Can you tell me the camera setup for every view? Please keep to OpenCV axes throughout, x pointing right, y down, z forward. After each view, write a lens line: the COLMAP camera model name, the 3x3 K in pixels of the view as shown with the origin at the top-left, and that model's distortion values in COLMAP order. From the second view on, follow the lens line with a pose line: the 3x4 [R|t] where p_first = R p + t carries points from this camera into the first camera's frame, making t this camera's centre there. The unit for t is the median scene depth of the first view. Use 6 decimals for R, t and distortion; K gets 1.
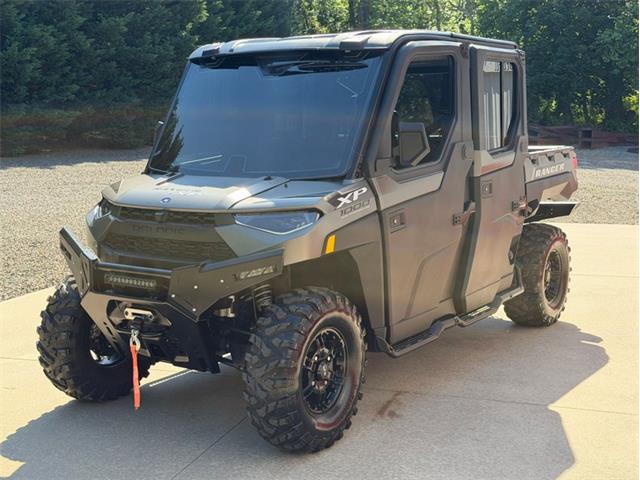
lens RADIAL K [[914.7, 0, 318.6], [0, 914.7, 239.1], [0, 0, 1]] dist [-0.037962, 0.801442]
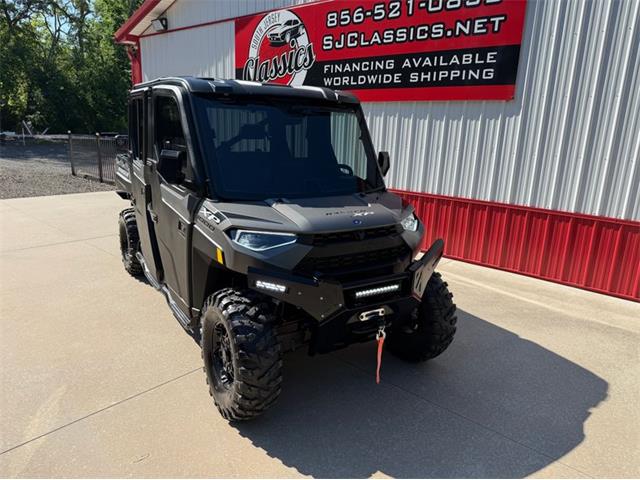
lens RADIAL K [[458.3, 0, 325.4], [0, 458.3, 240.1], [0, 0, 1]] dist [0.028546, -0.032699]
pose [[0.403899, -0.206787, 0.891126, -0.689327], [0.089086, 0.978378, 0.186656, -0.127519], [-0.910456, 0.003997, 0.413587, 0.717238]]
